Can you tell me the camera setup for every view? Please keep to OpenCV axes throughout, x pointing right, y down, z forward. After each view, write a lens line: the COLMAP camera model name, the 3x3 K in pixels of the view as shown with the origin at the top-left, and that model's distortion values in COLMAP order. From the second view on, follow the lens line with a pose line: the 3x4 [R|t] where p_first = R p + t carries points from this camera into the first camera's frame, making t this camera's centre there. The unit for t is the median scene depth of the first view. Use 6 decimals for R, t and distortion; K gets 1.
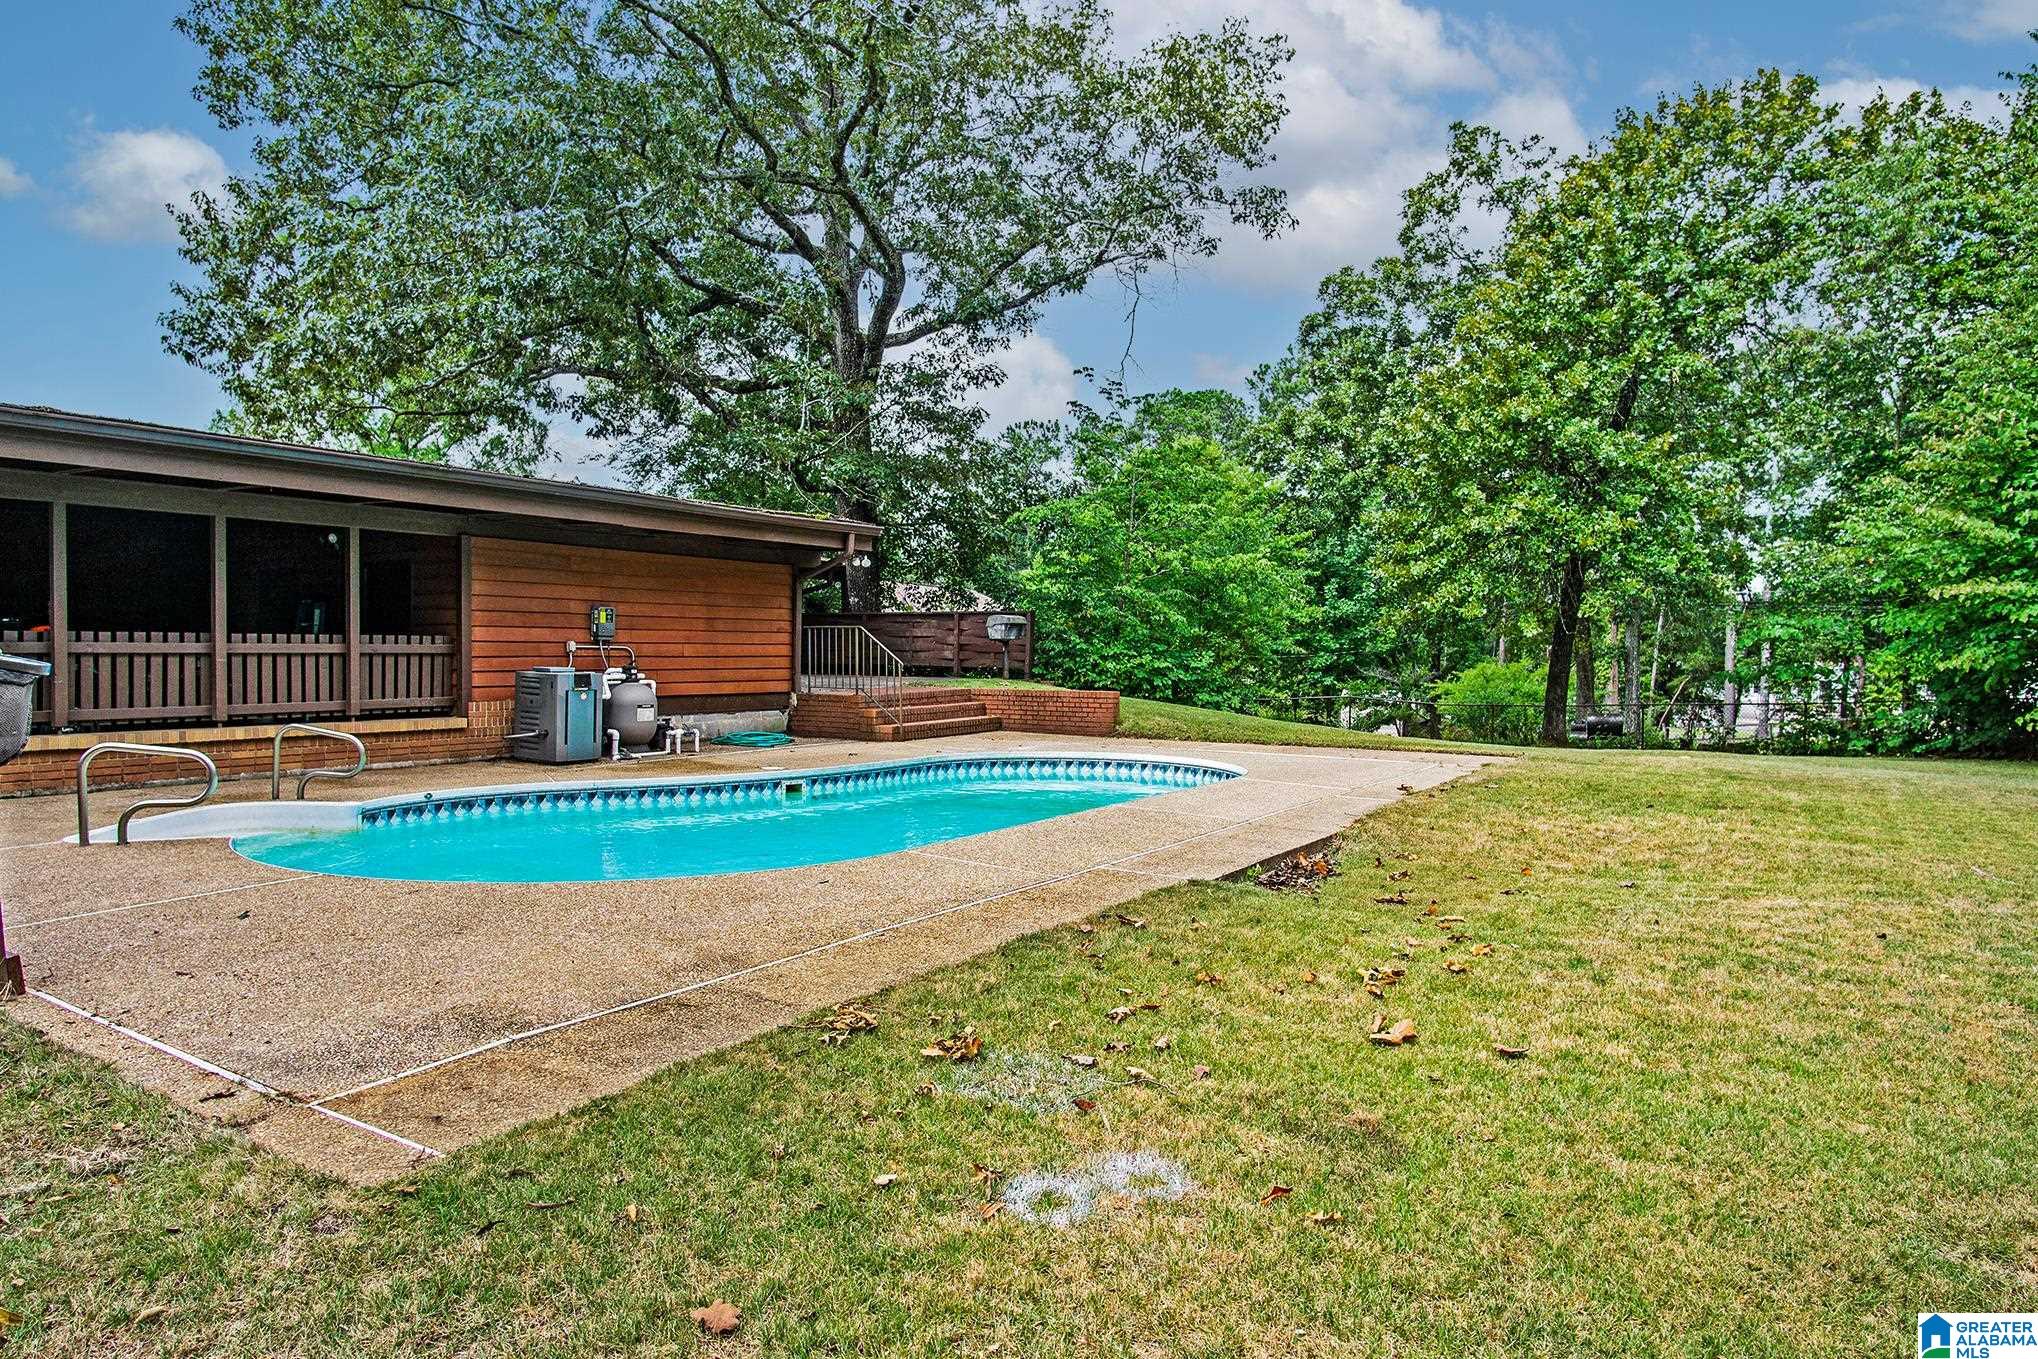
lens RADIAL K [[1185.8, 0, 1015.4], [0, 1185.8, 700.2], [0, 0, 1]] dist [-0.032479, -0.001377]
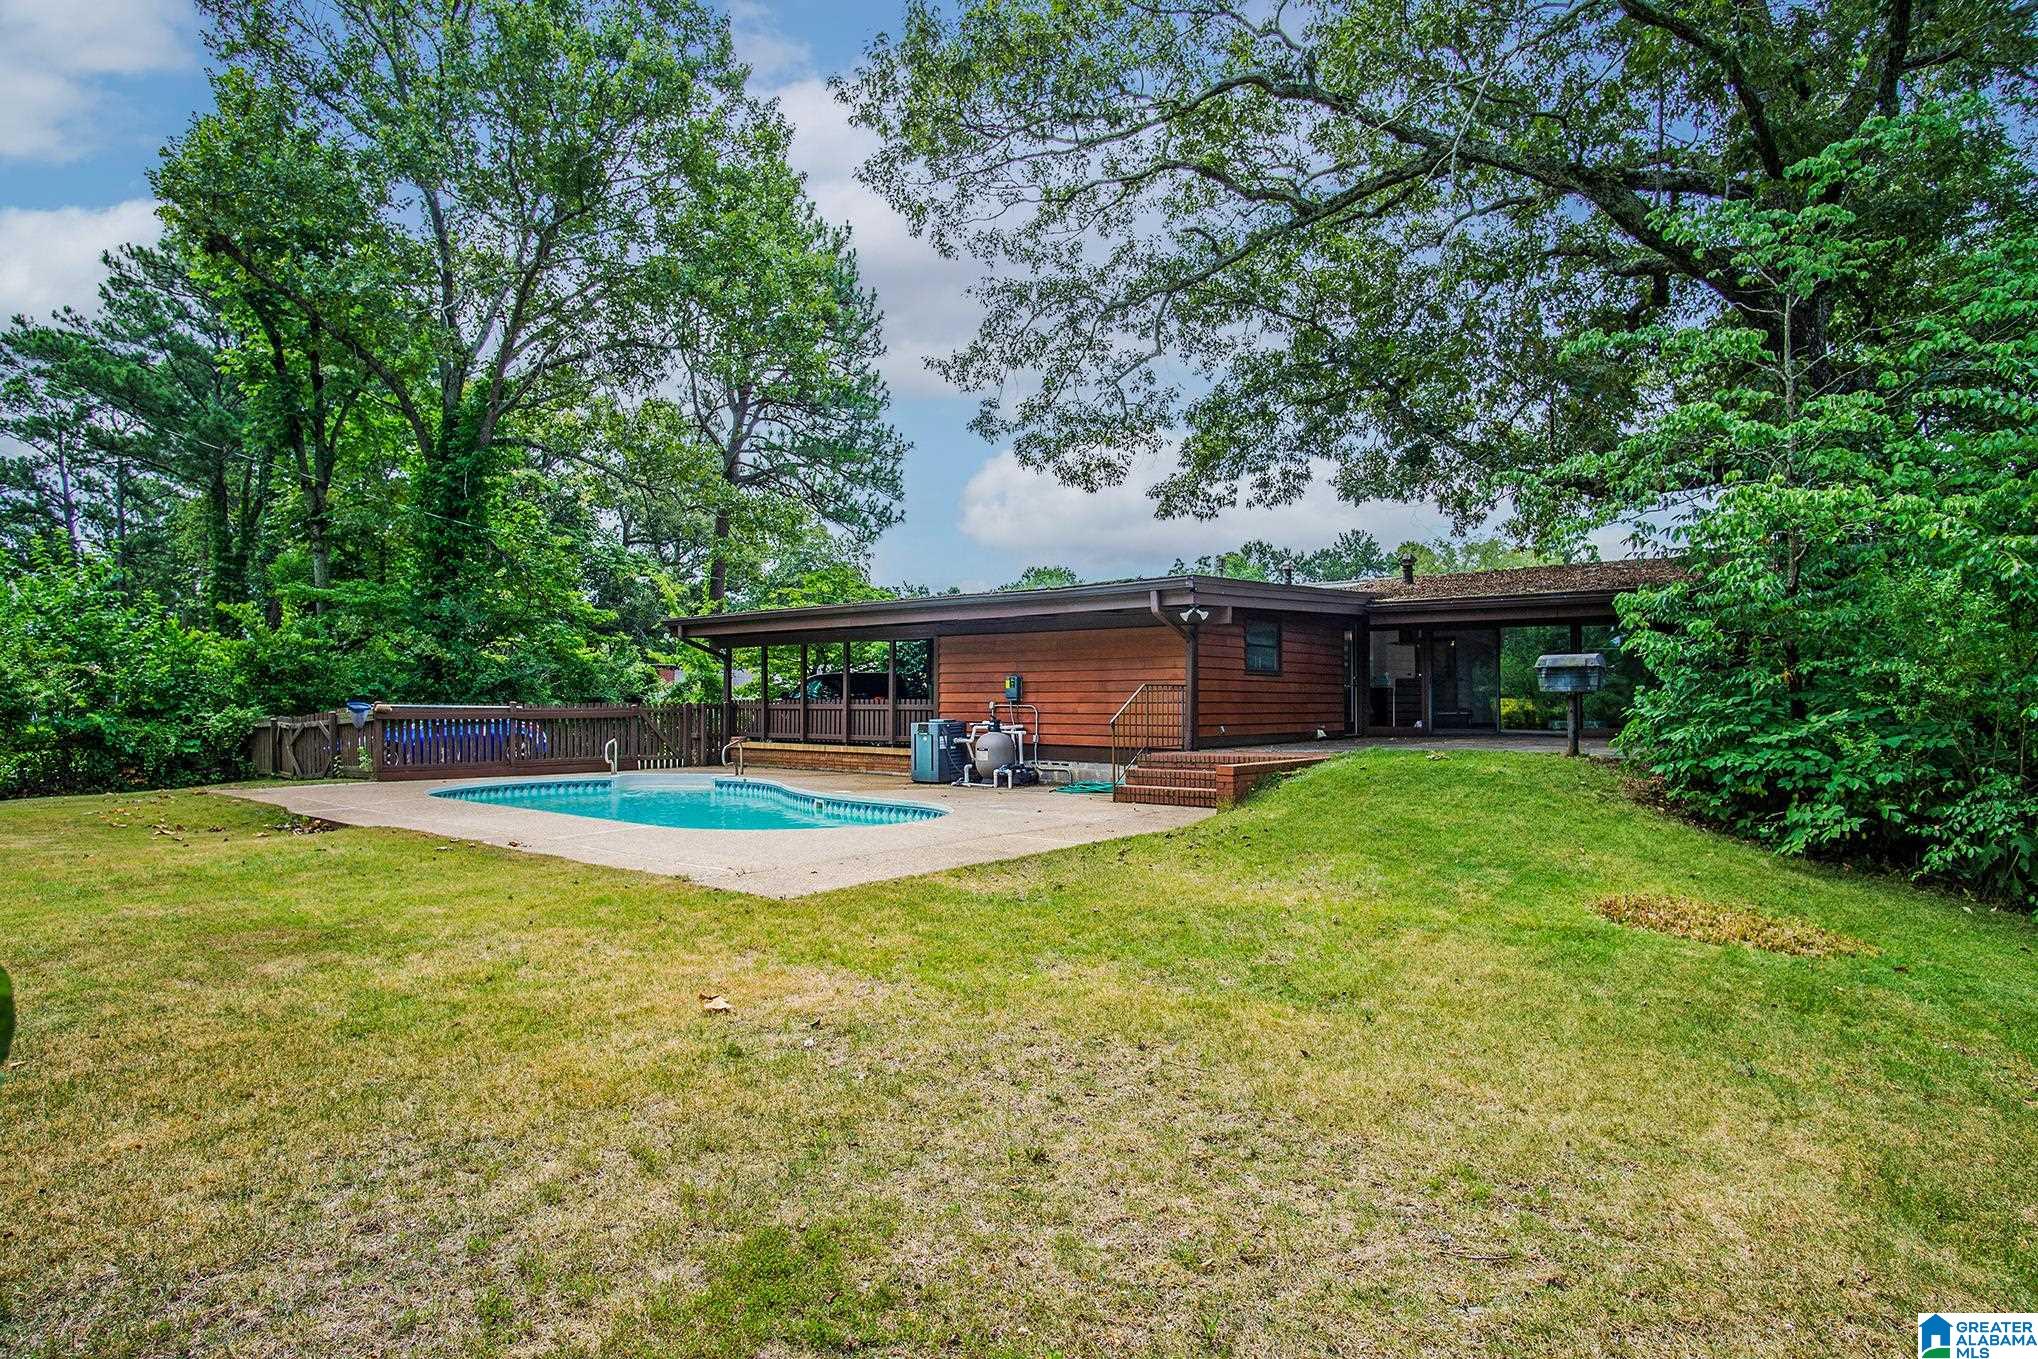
lens RADIAL K [[1119.3, 0, 1015.8], [0, 1119.3, 679.1], [0, 0, 1]] dist [-0.031409, 0.005213]
pose [[-0.122964, -0.027976, -0.992017, 0.756615], [-0.044223, 0.998764, -0.022685, -0.038179], [0.991425, 0.041081, -0.124049, 0.949772]]
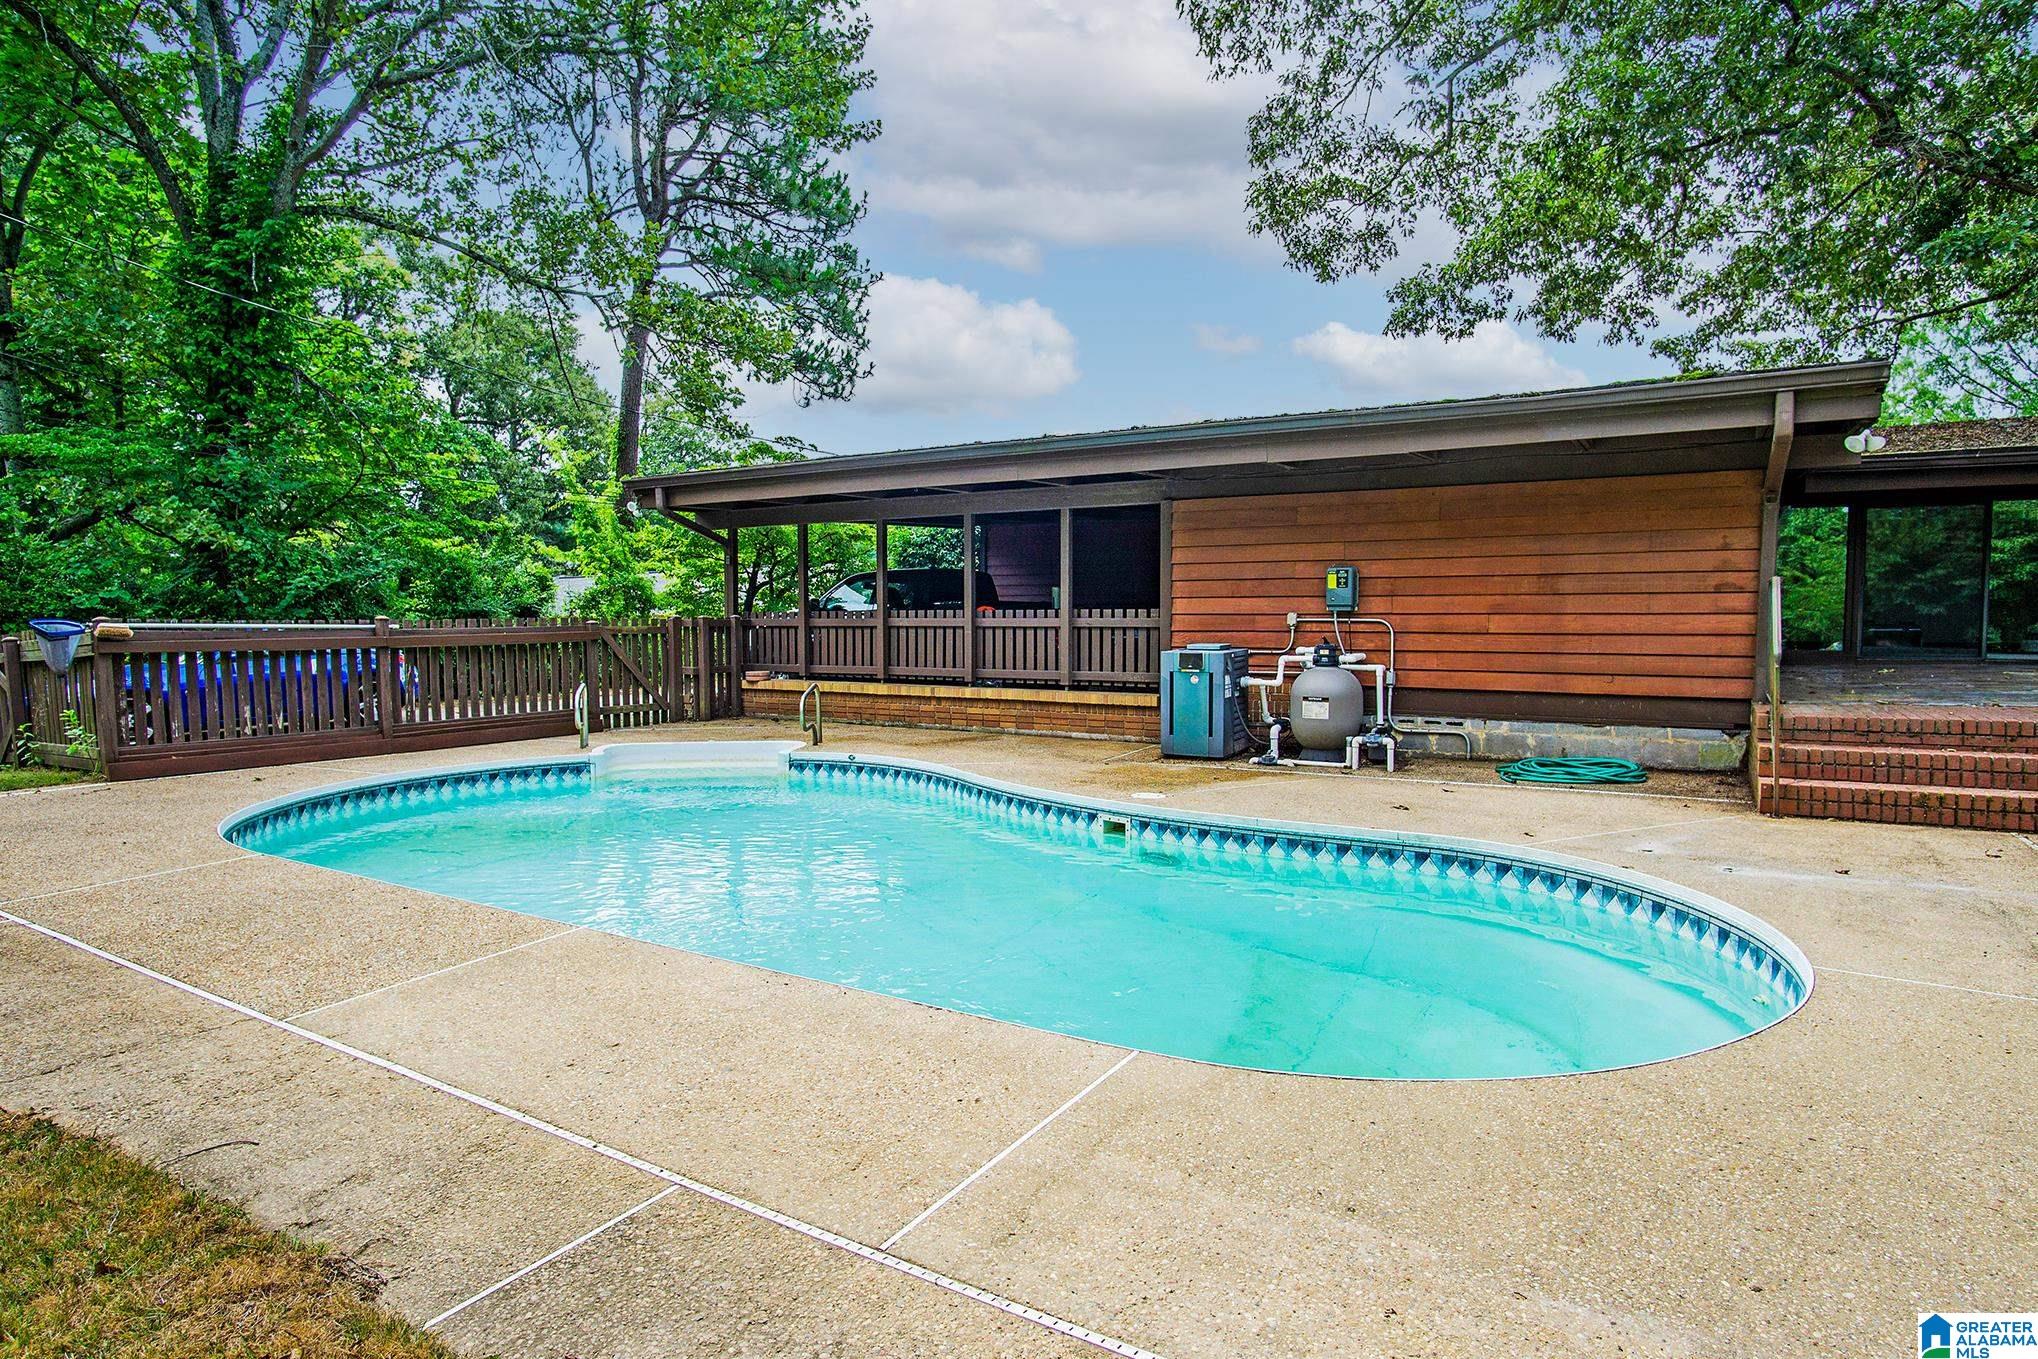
lens RADIAL K [[1119.3, 0, 1014.9], [0, 1119.3, 682.3], [0, 0, 1]] dist [-0.031409, 0.005213]
pose [[0.024597, 0.052162, -0.998336, 0.306128], [-0.040443, 0.997872, 0.051141, -0.027039], [0.998879, 0.039118, 0.026655, 0.630159]]
